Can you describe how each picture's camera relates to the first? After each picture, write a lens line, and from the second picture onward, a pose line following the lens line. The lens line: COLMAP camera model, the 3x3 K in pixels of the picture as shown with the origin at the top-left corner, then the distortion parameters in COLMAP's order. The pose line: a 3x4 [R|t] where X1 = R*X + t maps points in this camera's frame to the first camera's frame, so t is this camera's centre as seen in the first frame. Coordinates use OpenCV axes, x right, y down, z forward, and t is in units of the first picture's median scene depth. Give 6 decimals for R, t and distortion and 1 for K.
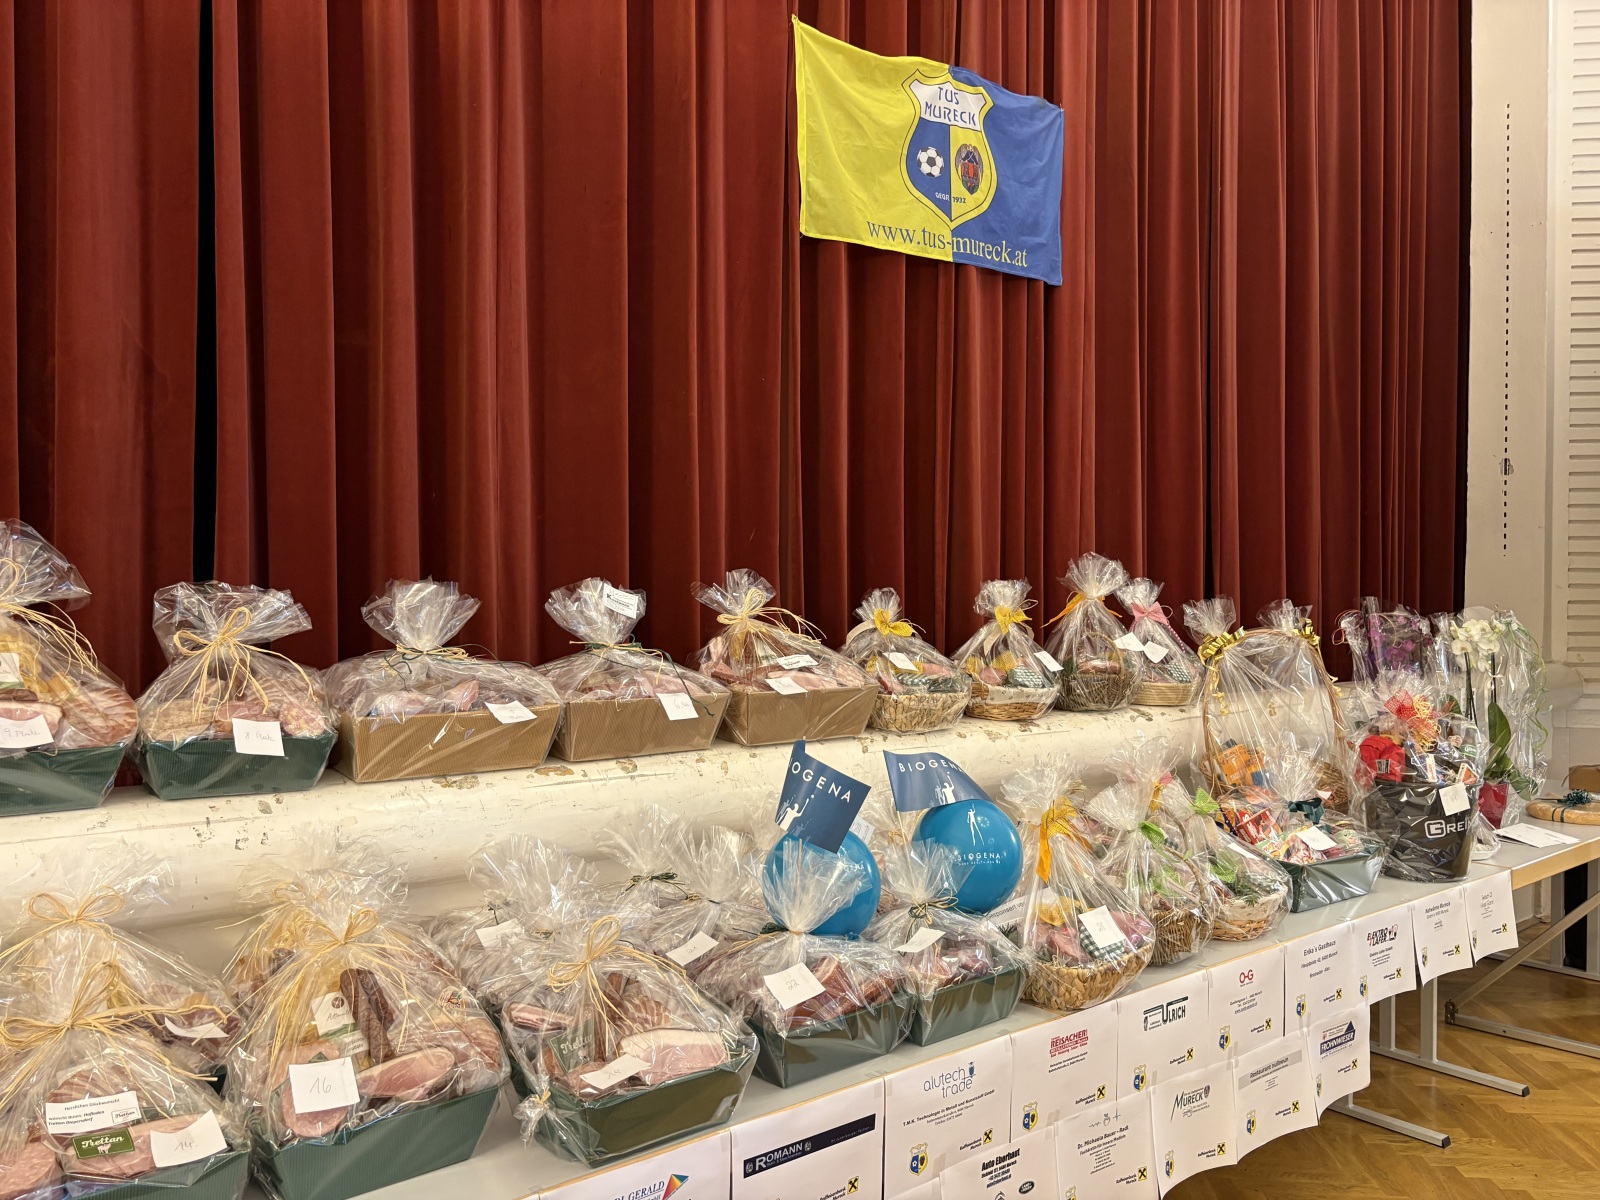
lens RADIAL K [[1210.2, 0, 786.1], [0, 1210.2, 608.8], [0, 0, 1]] dist [0.084884, -0.138140]
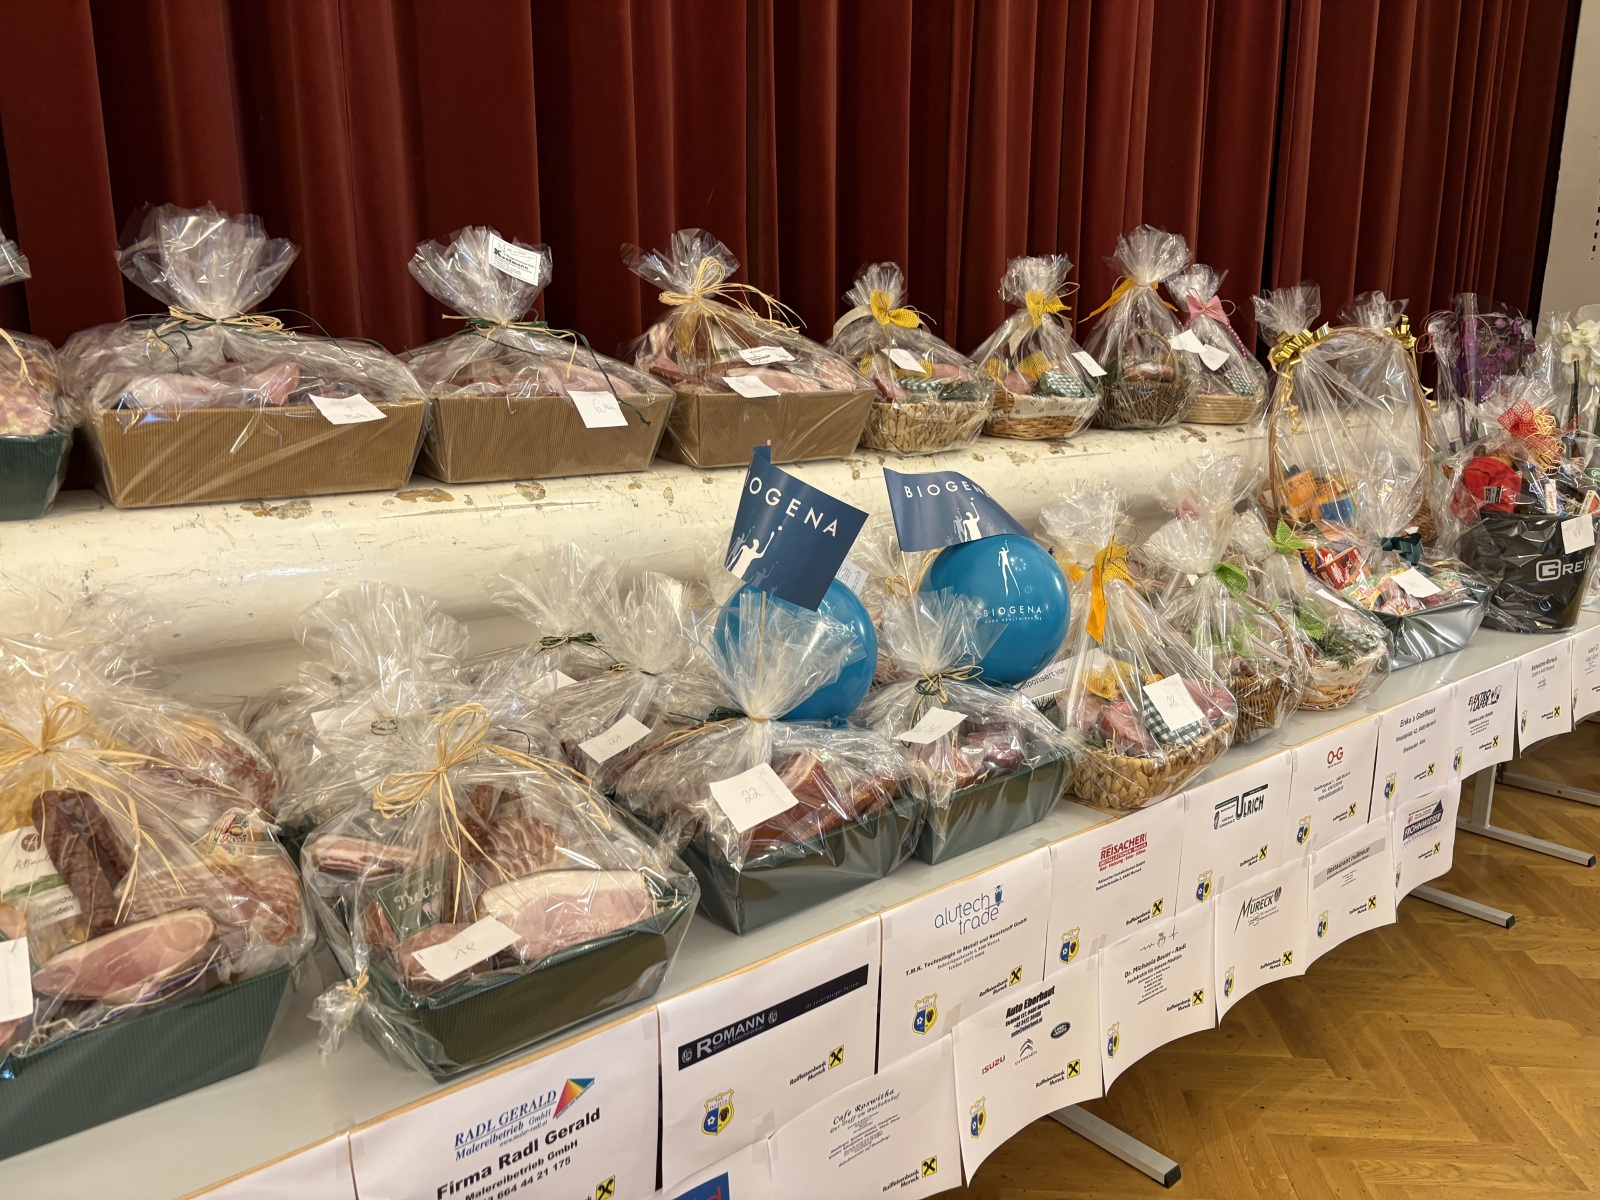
lens RADIAL K [[1210.2, 0, 786.1], [0, 1210.2, 608.8], [0, 0, 1]] dist [0.084884, -0.138140]
pose [[0.999917, -0.002275, 0.012643, 0.013092], [-0.000391, 0.978357, 0.206926, 0.048735], [-0.012840, -0.206913, 0.978275, 0.274480]]
